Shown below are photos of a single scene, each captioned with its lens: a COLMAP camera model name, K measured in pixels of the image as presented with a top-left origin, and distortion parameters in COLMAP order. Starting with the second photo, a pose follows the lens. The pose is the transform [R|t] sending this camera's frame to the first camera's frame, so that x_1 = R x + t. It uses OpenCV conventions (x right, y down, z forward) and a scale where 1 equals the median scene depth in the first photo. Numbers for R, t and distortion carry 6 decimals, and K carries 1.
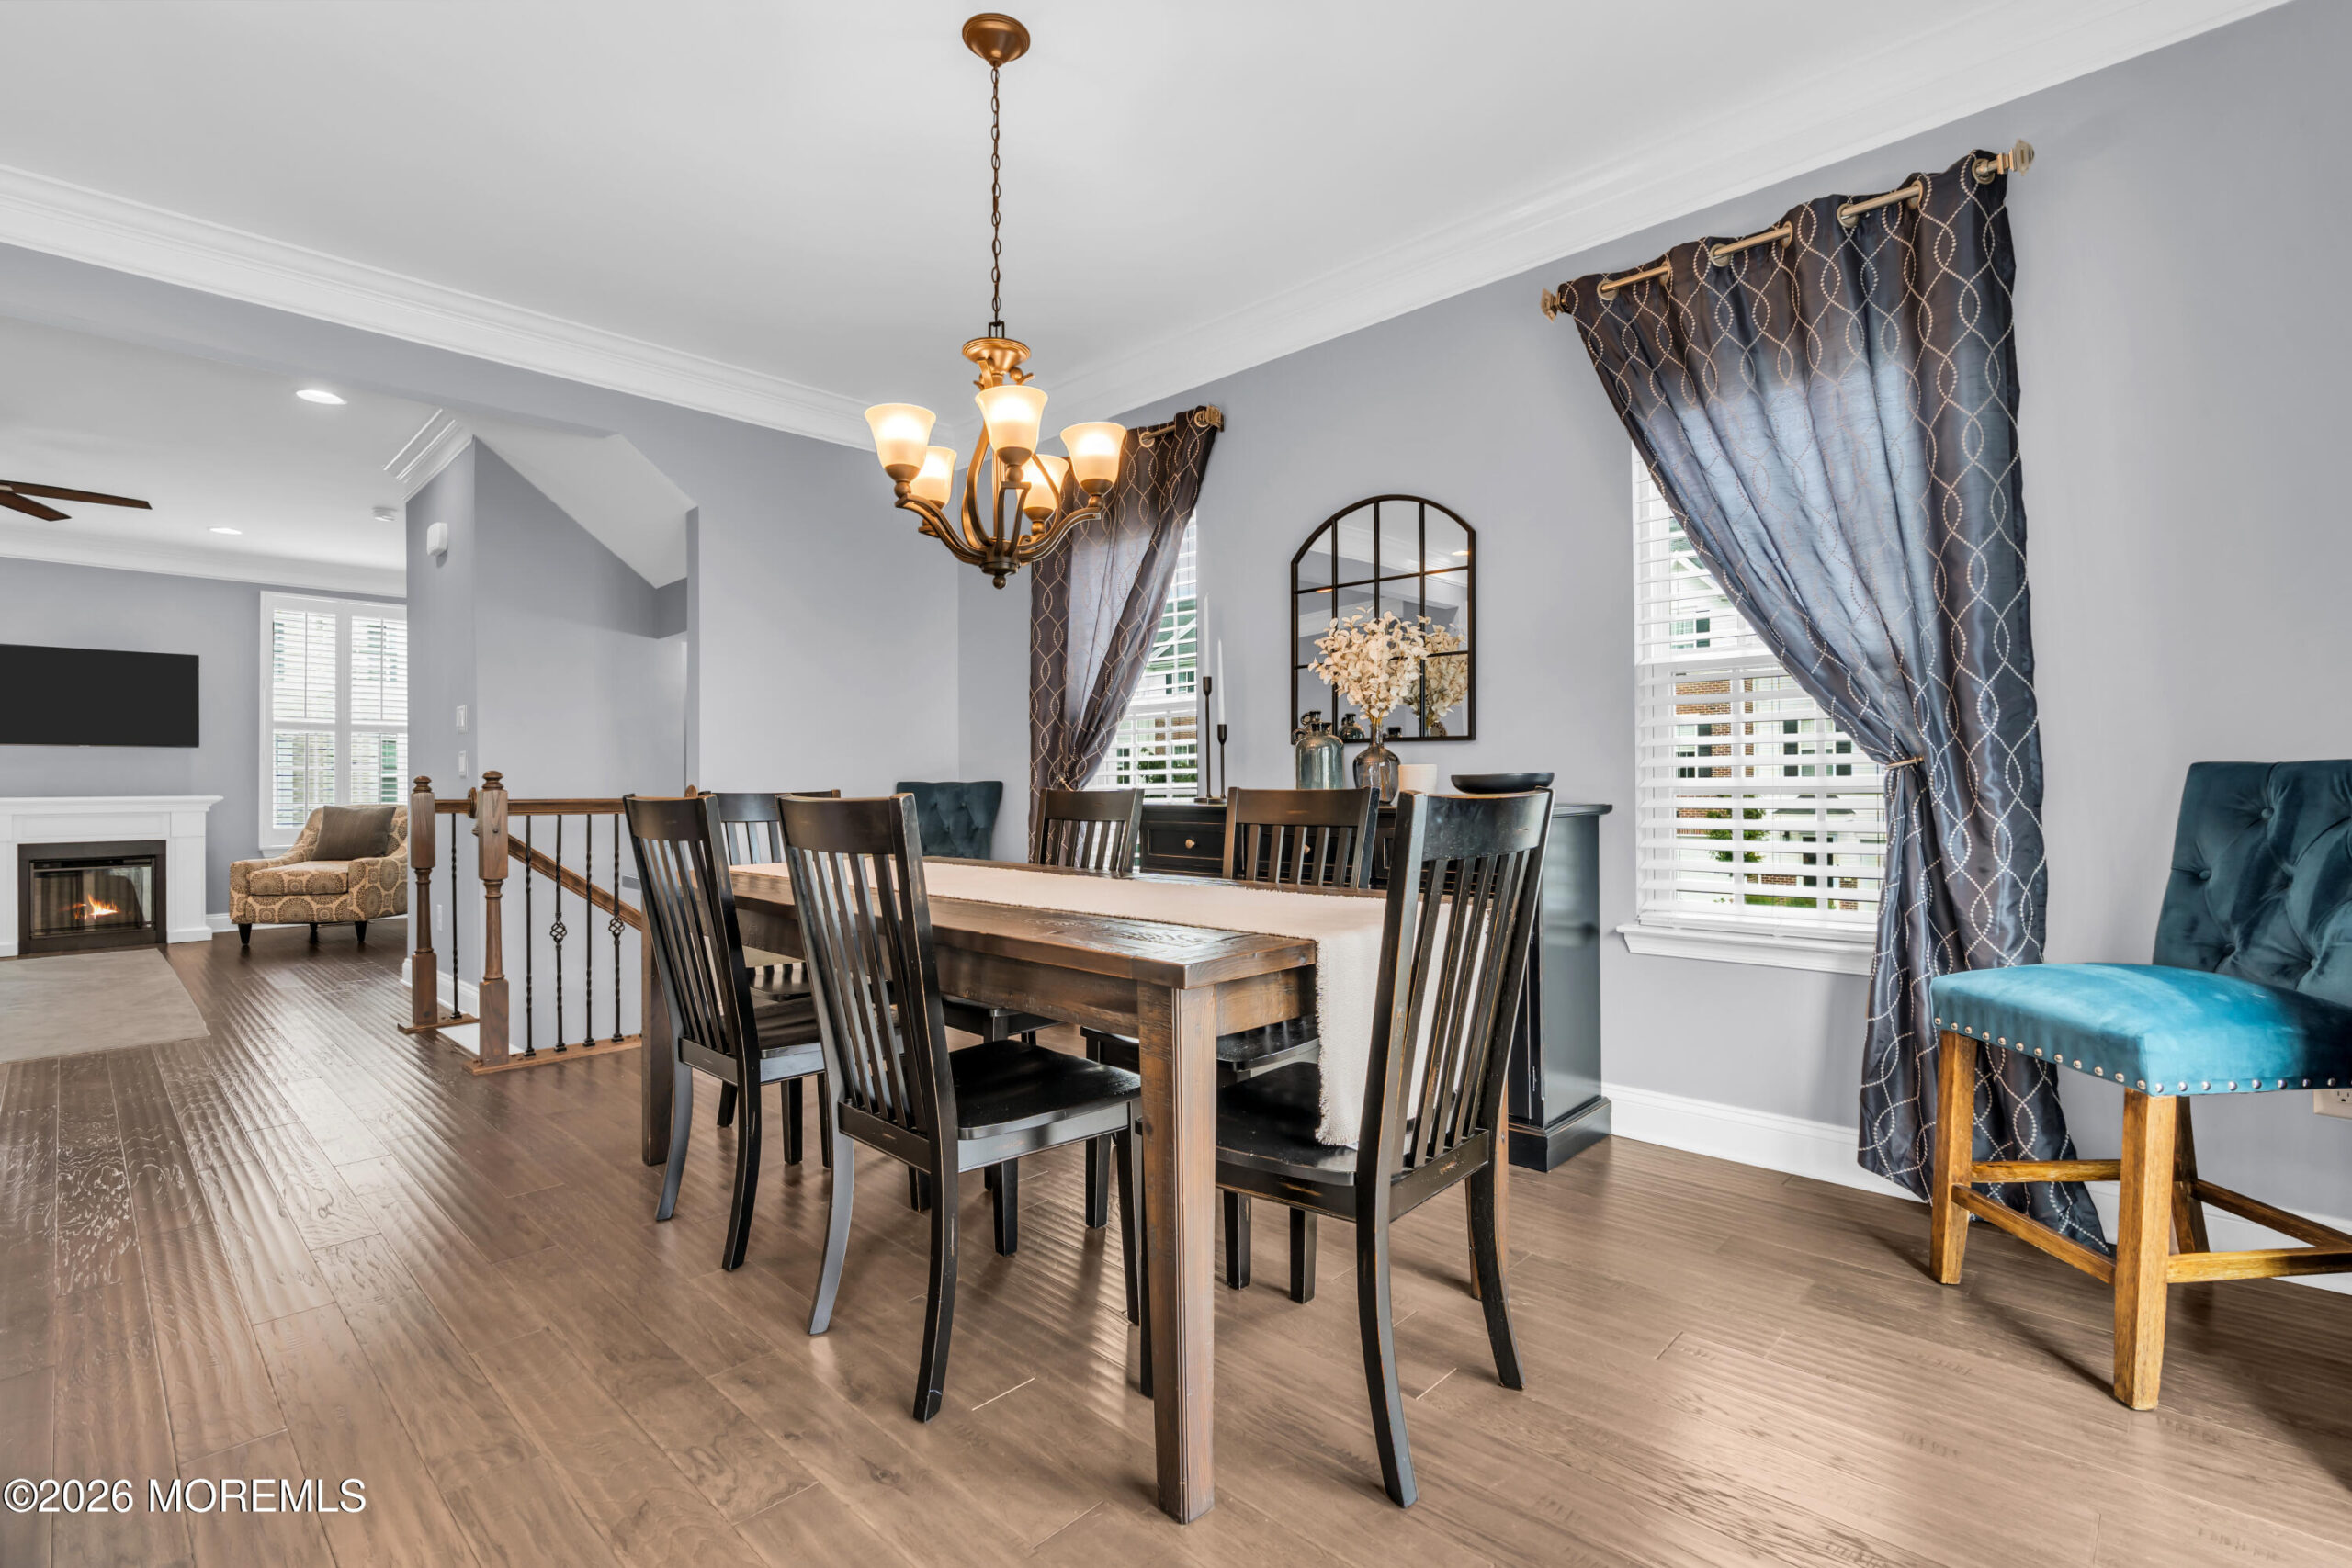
lens RADIAL K [[1065.6, 0, 1183.1], [0, 1065.6, 772.8], [0, 0, 1]] dist [-0.002581, 0.000409]
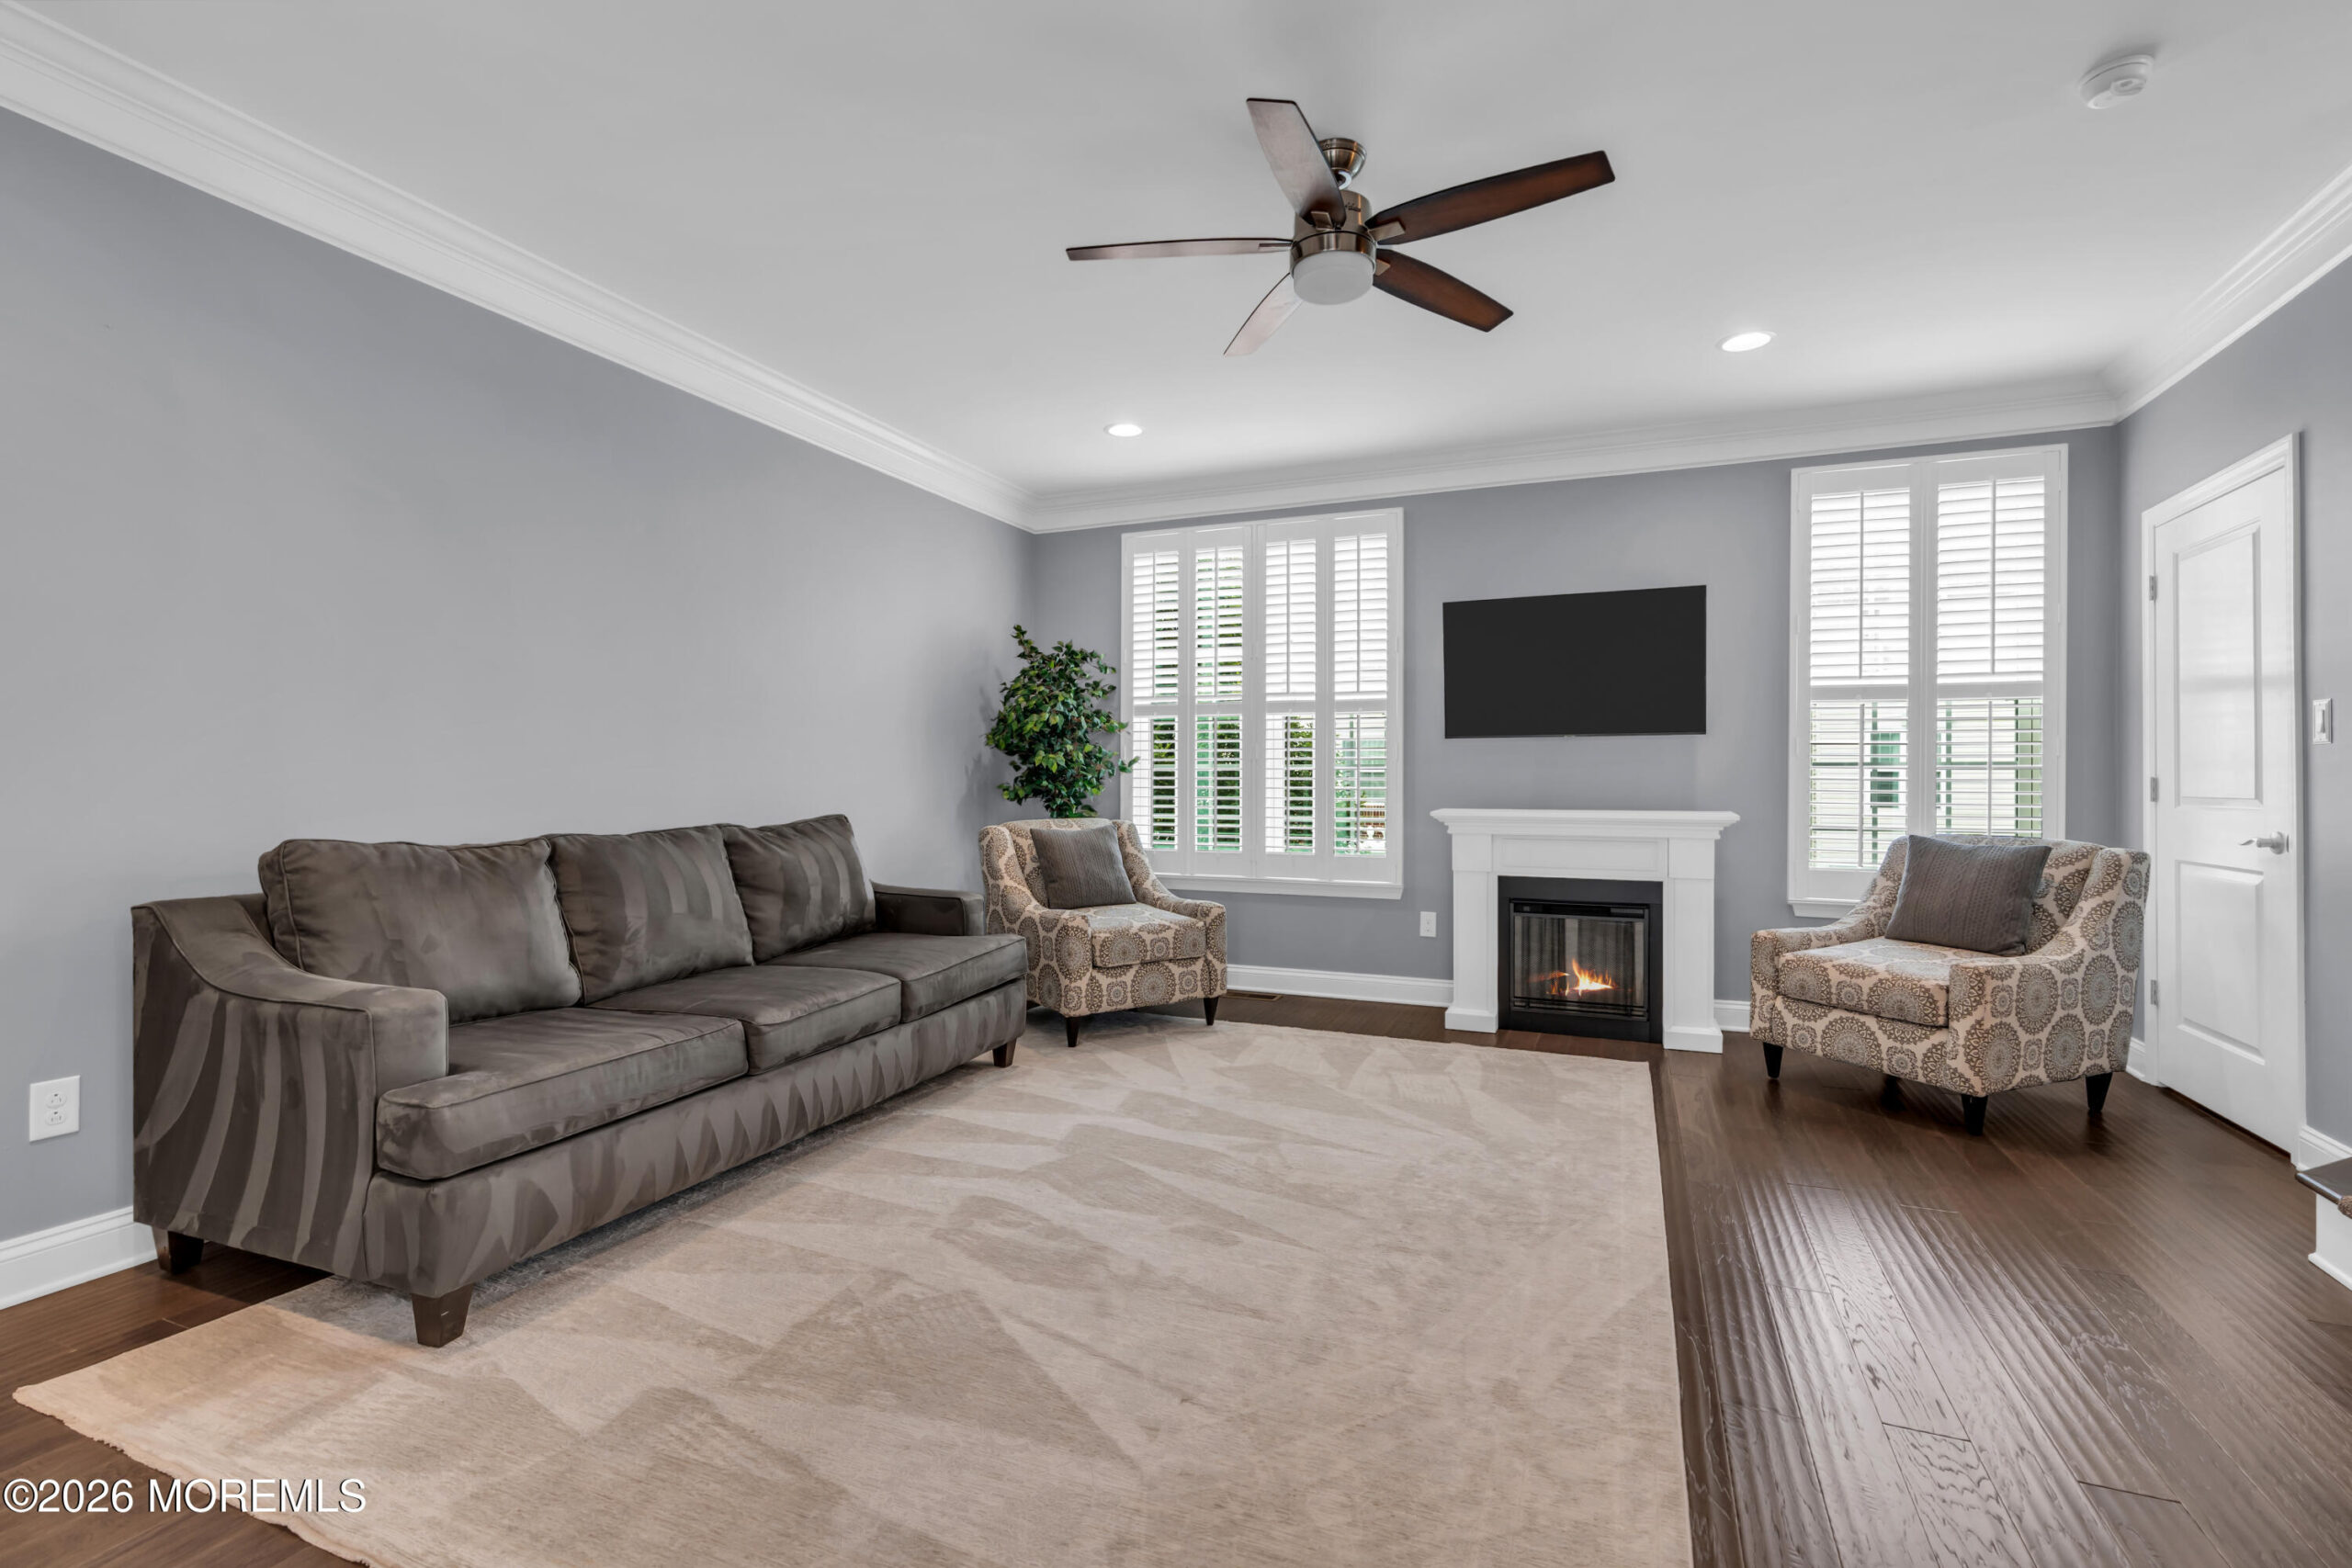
lens RADIAL K [[1065.6, 0, 1183.1], [0, 1065.6, 772.8], [0, 0, 1]] dist [-0.002581, 0.000409]
pose [[0.365932, 0.003884, -0.930633, -1.279272], [0.004147, 0.999975, 0.005805, -0.018256], [0.930632, -0.005984, 0.365907, 1.363968]]
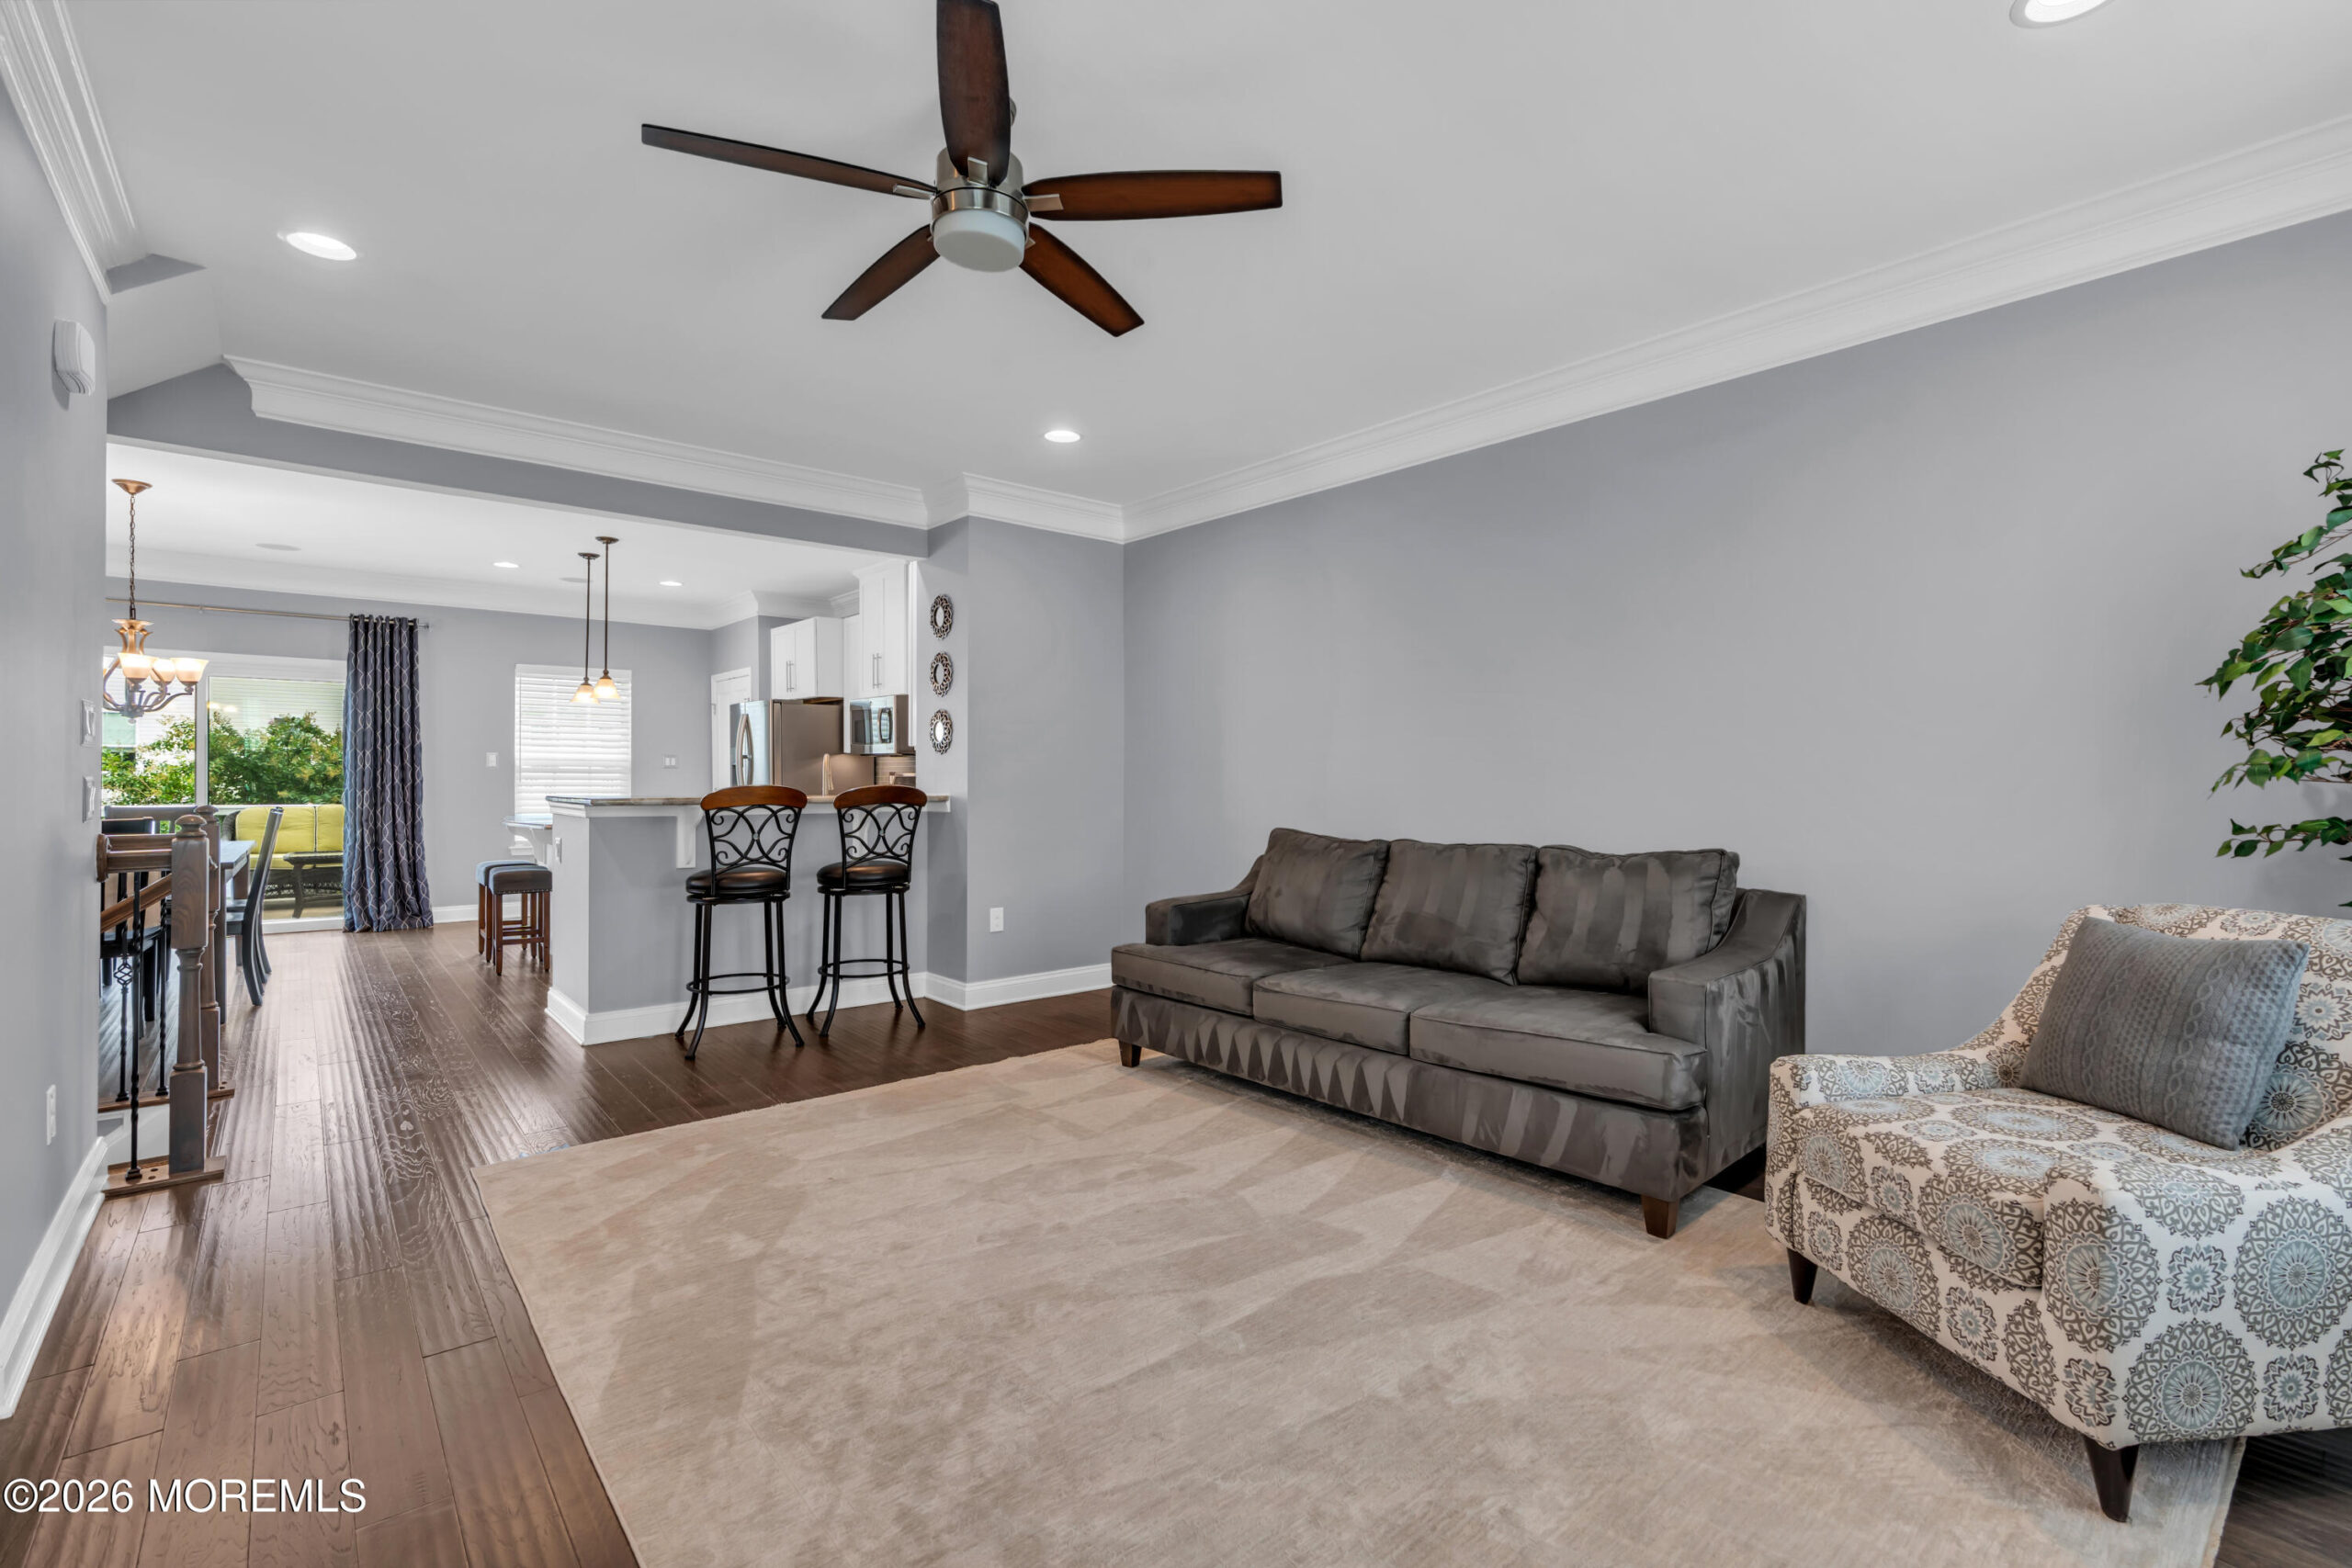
lens RADIAL K [[1049.6, 0, 1177.1], [0, 1049.6, 794.3], [0, 0, 1]] dist [0.000179, 0.000446]
pose [[-0.994555, 0.006768, 0.103994, -2.448088], [0.006925, 0.999975, 0.001147, -0.017687], [-0.103983, 0.001861, -0.994577, 2.741542]]
